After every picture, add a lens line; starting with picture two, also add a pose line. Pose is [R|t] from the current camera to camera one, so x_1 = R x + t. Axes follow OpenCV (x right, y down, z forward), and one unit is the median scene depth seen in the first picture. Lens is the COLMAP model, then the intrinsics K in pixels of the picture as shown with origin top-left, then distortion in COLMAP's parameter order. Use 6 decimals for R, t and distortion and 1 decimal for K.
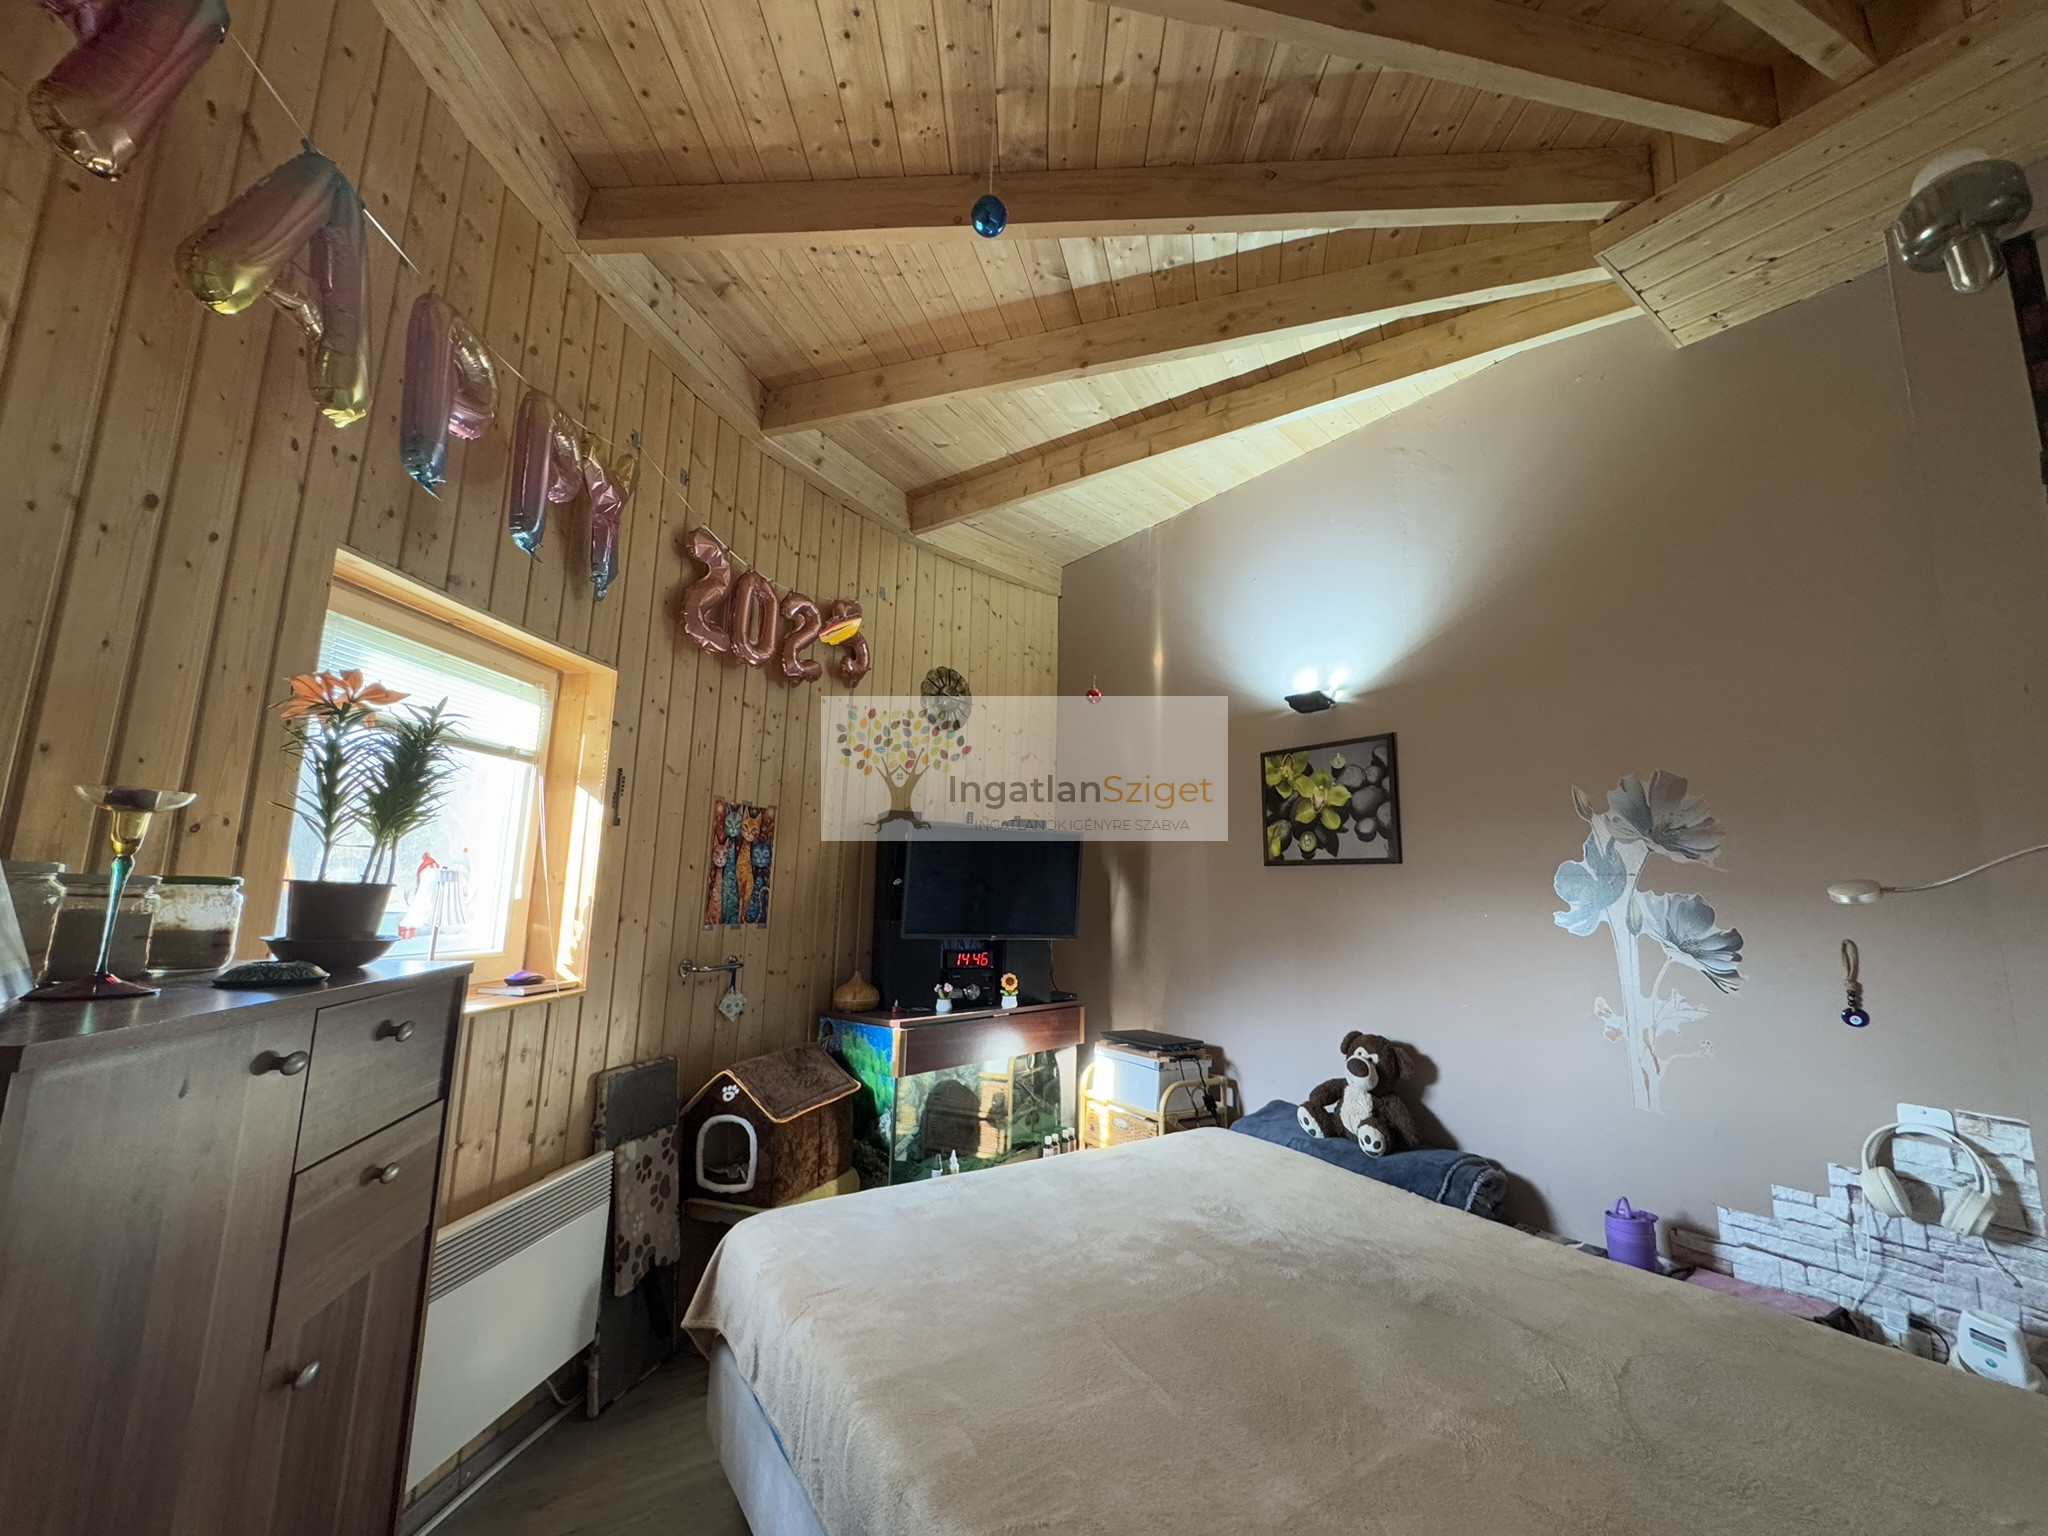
lens RADIAL K [[783.6, 0, 1030.7], [0, 783.6, 768.8], [0, 0, 1]] dist [-0.002244, -0.000345]
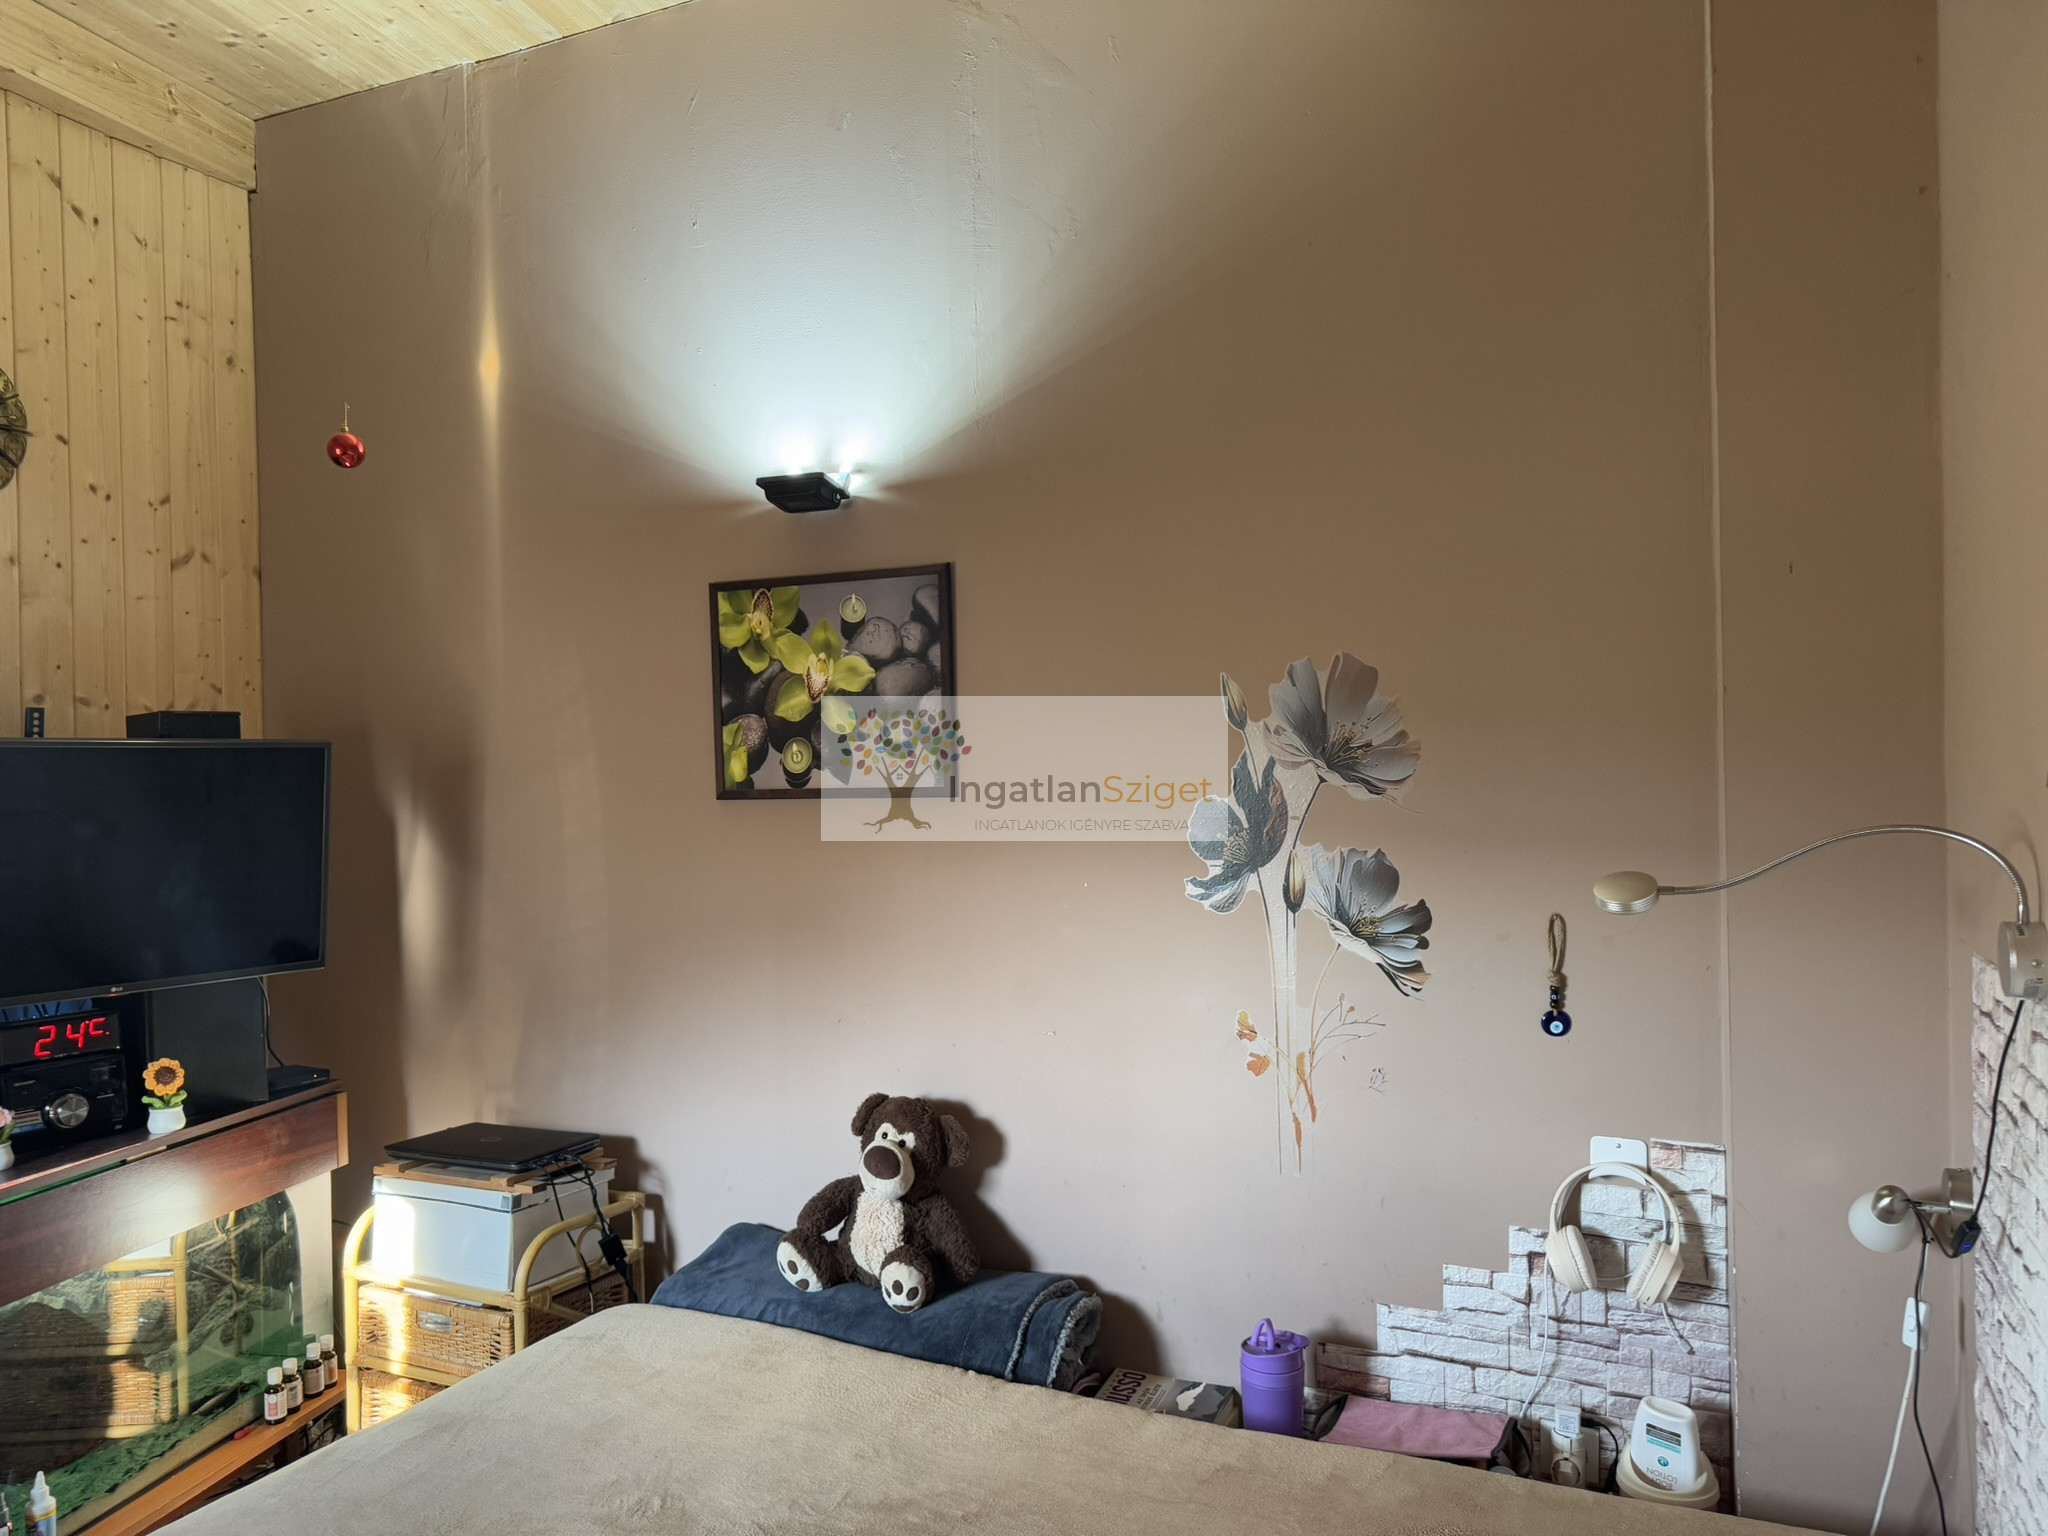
lens RADIAL K [[1308.3, 0, 930.7], [0, 1308.3, 703.8], [0, 0, 1]] dist [0.100453, -0.121923]
pose [[0.881256, -0.044002, 0.470586, 0.012420], [-0.030615, 0.988251, 0.149740, -0.090144], [-0.471646, -0.146367, 0.869556, 0.195974]]
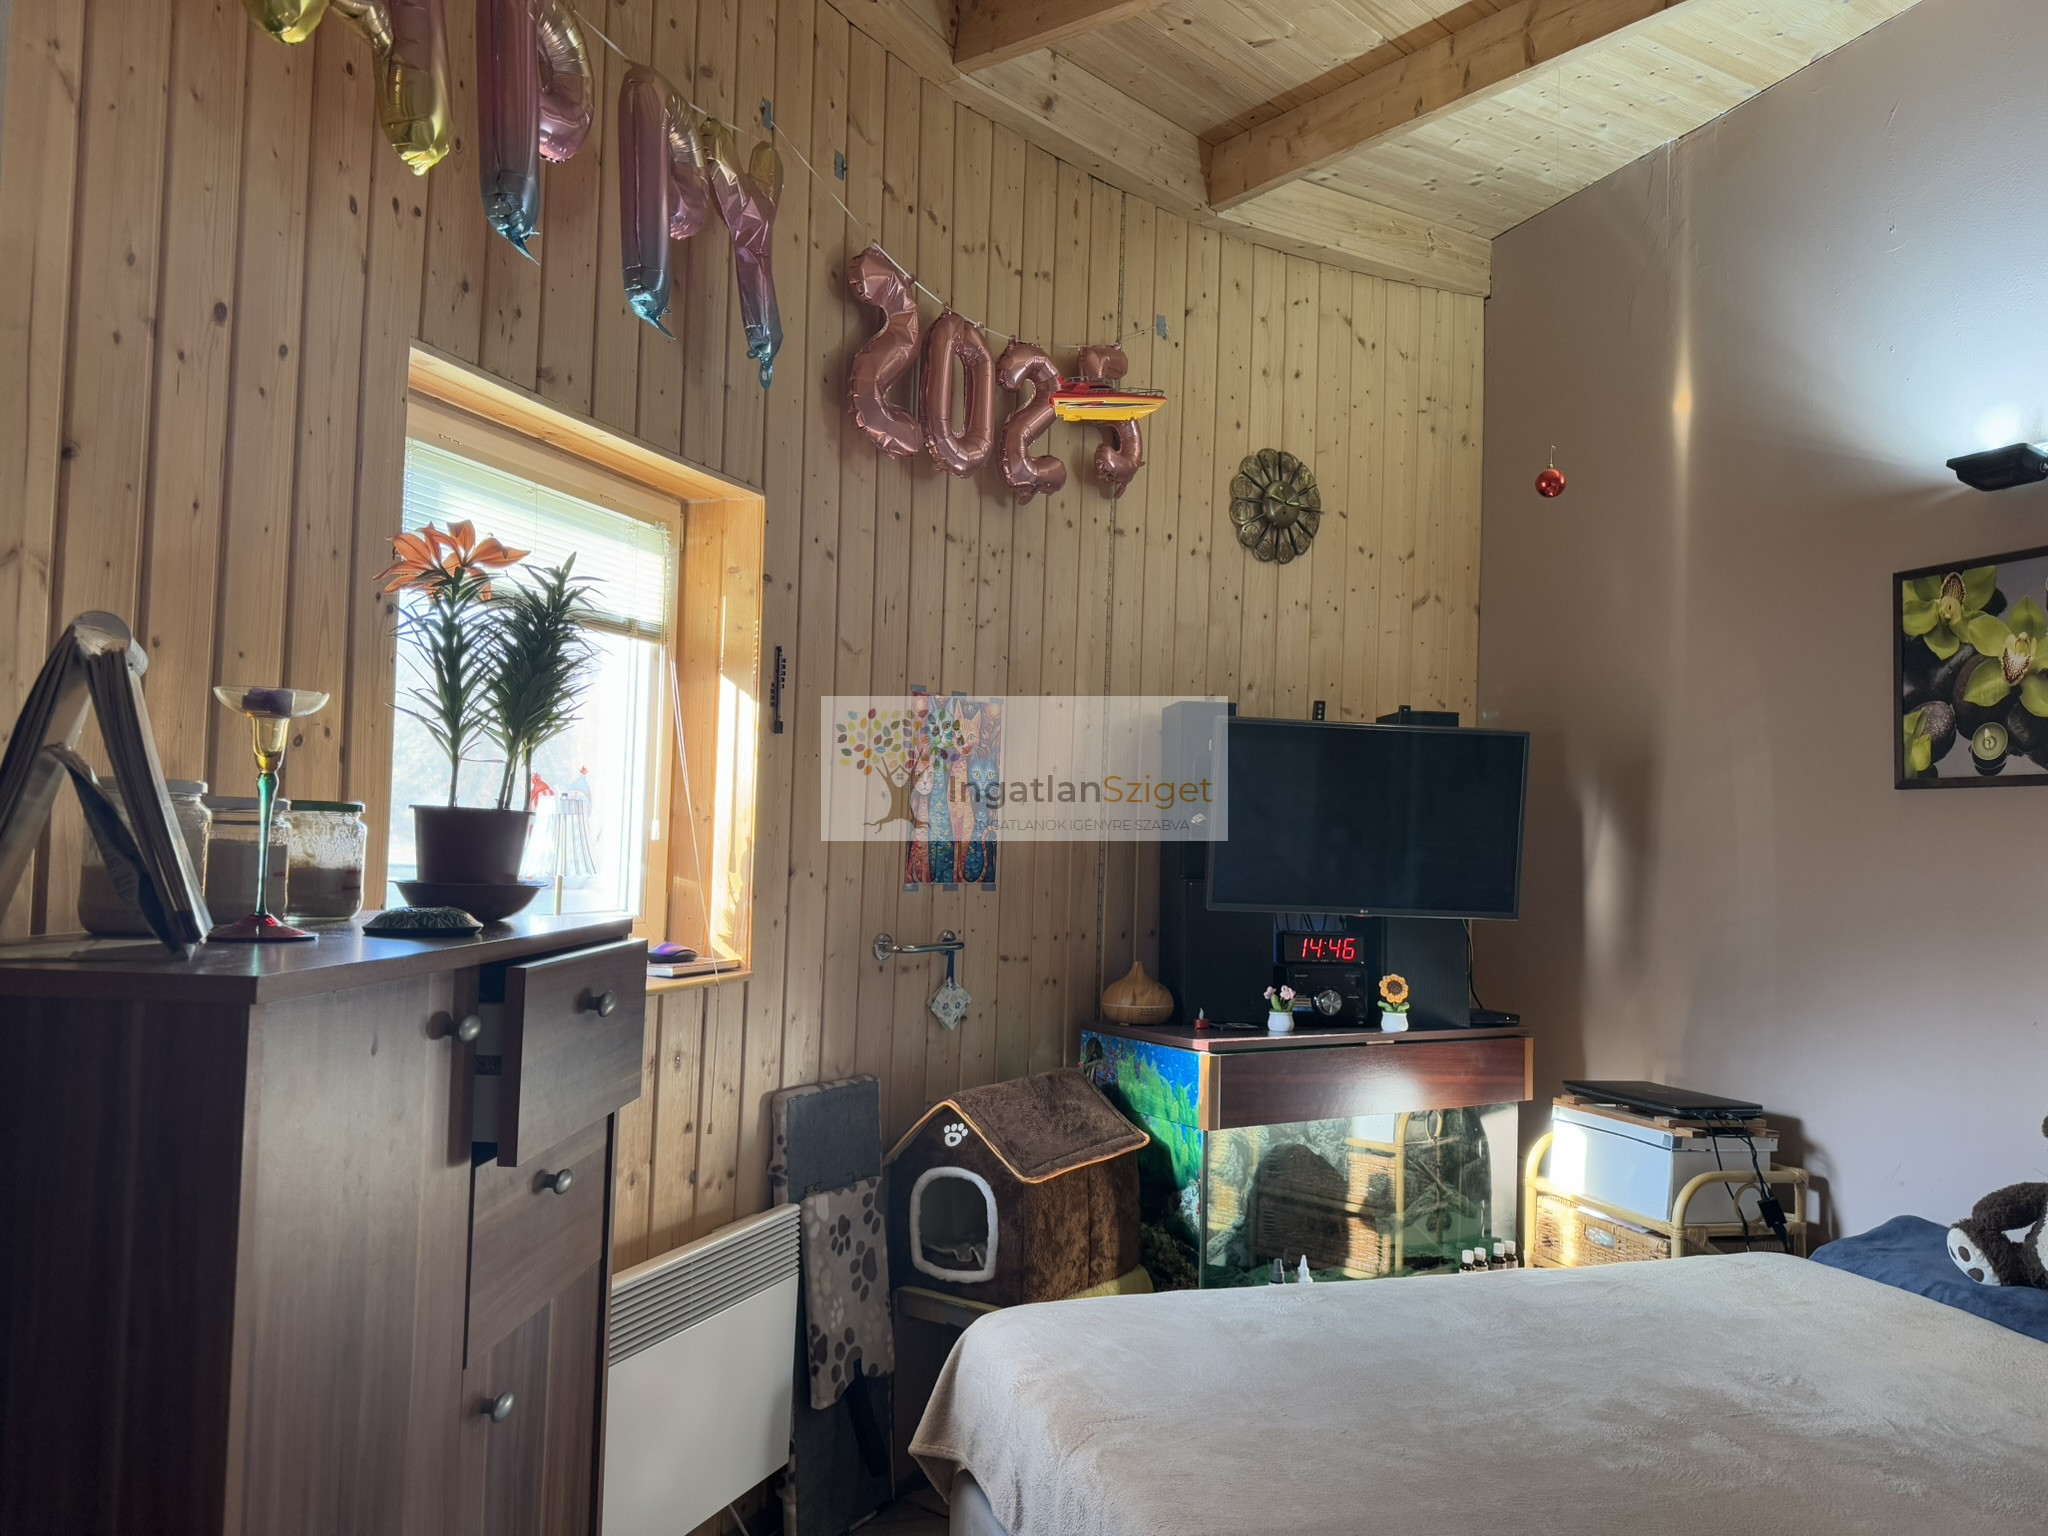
lens RADIAL K [[1432.1, 0, 1012.6], [0, 1432.1, 776.0], [0, 0, 1]] dist [0.086499, -0.087687]
pose [[0.958921, -0.007114, -0.283583, 0.008580], [0.036318, 0.994537, 0.097860, -0.002917], [0.281338, -0.104140, 0.953941, -0.121681]]
